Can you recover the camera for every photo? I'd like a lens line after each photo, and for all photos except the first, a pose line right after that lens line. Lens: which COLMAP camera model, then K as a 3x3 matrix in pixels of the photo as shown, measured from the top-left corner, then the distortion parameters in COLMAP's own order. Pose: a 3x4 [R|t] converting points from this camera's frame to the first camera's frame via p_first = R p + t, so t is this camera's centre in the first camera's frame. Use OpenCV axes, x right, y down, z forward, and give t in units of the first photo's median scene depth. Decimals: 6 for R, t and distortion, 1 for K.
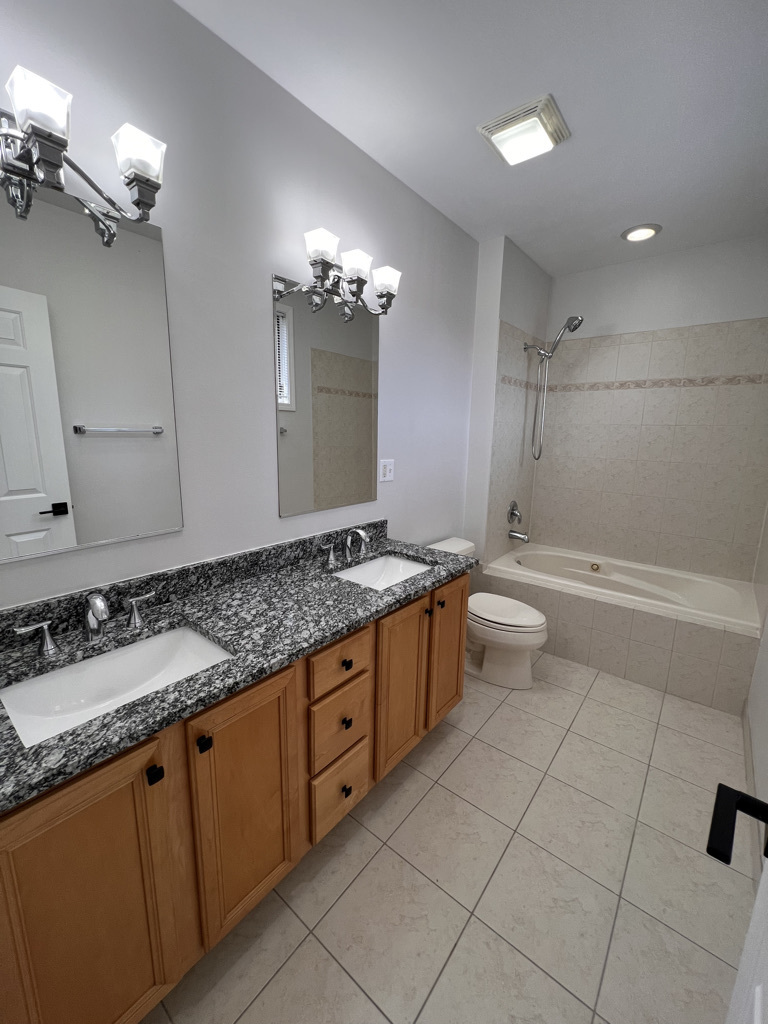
lens RADIAL K [[411.1, 0, 386.1], [0, 411.1, 510.1], [0, 0, 1]] dist [-0.006043, 0.001745]
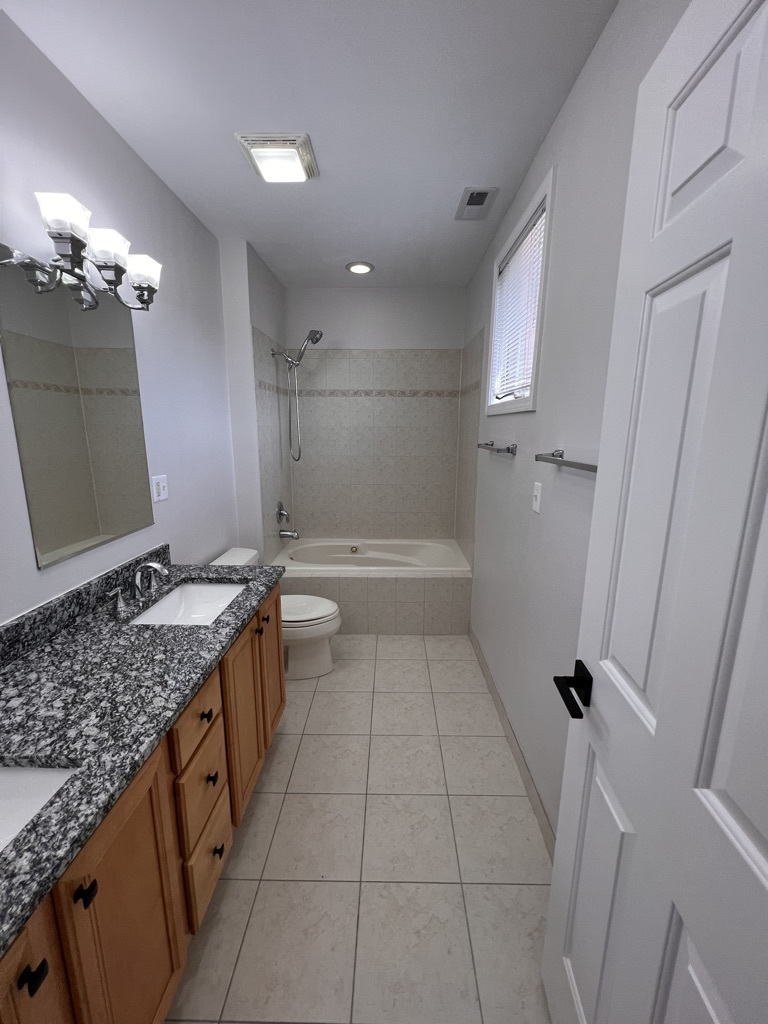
lens RADIAL K [[411.1, 0, 386.1], [0, 411.1, 510.1], [0, 0, 1]] dist [-0.006043, 0.001745]
pose [[0.787918, -0.135956, 0.600584, -0.189231], [0.125786, 0.990292, 0.059153, -0.052893], [-0.602796, 0.028937, 0.797370, 0.026568]]
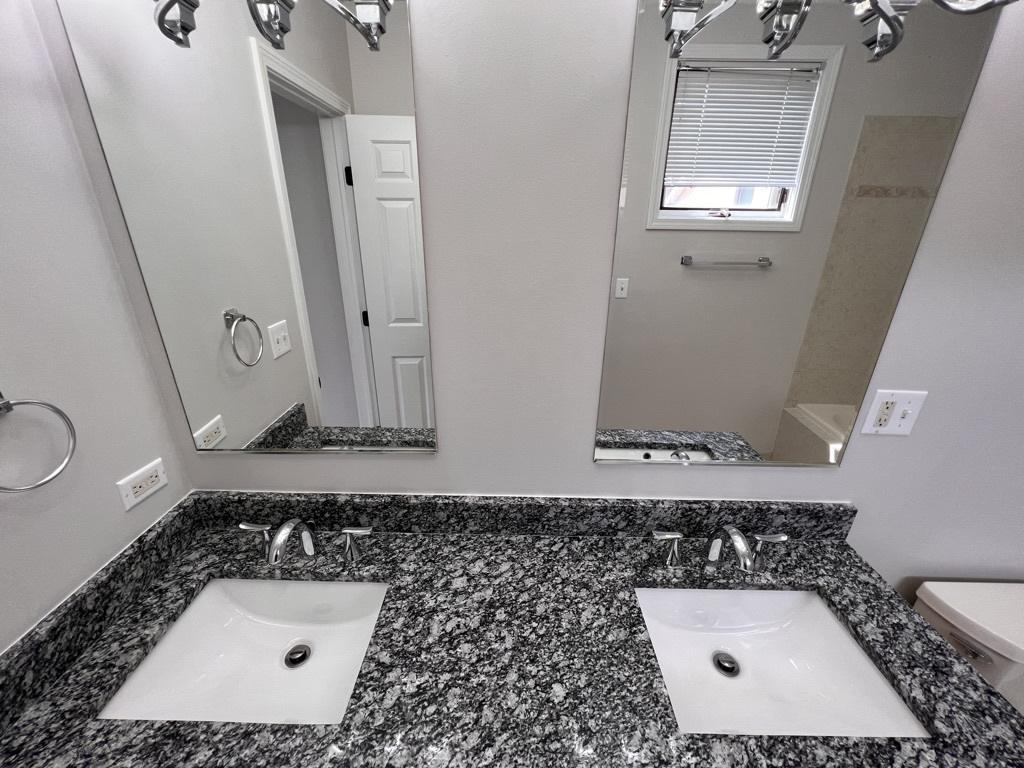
lens RADIAL K [[411.1, 0, 510.4], [0, 411.1, 382.4], [0, 0, 1]] dist [-0.006043, 0.001745]
pose [[0.615928, 0.281328, -0.735858, 0.080278], [-0.149040, 0.958808, 0.241815, -0.219905], [0.773576, -0.039268, 0.632486, 0.506307]]
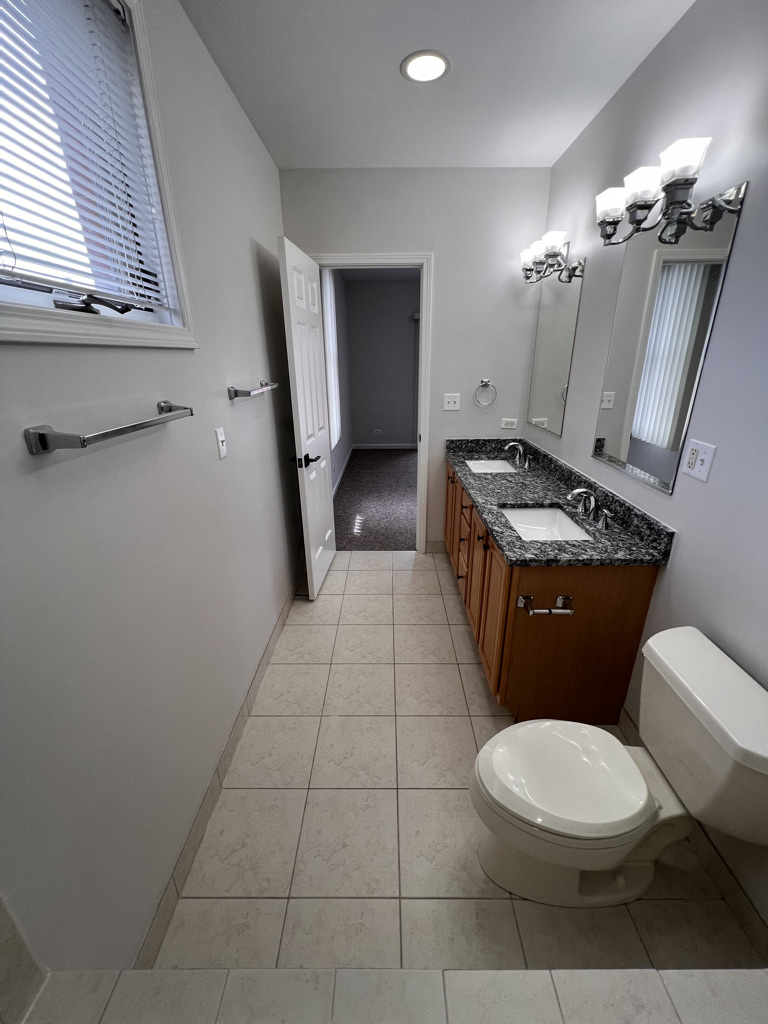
lens RADIAL K [[411.1, 0, 386.1], [0, 411.1, 510.1], [0, 0, 1]] dist [-0.006043, 0.001745]
pose [[-0.782135, 0.206923, -0.587748, 0.928900], [-0.124749, 0.872154, 0.473059, -0.329818], [0.610494, 0.443317, -0.656328, 1.453135]]
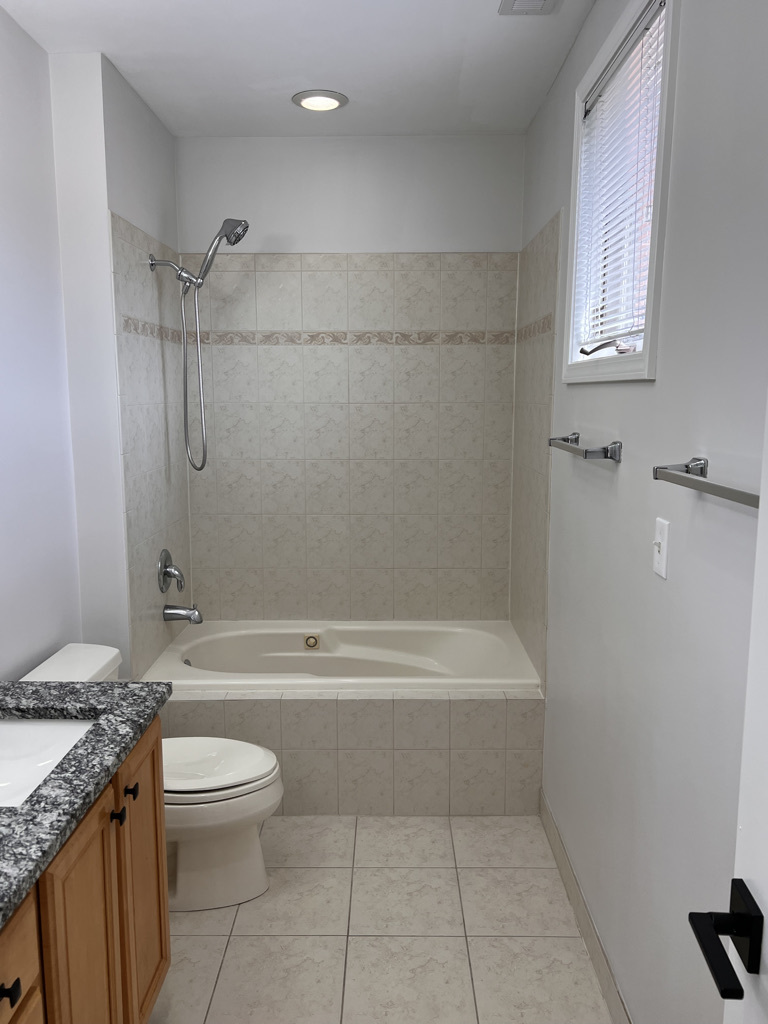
lens RADIAL K [[812.8, 0, 376.9], [0, 812.8, 515.7], [0, 0, 1]] dist [0.058058, -0.081949]
pose [[0.788623, -0.110803, 0.604811, -0.189727], [0.131955, 0.991210, 0.009535, -0.072303], [-0.600551, 0.072289, 0.796312, -0.000173]]
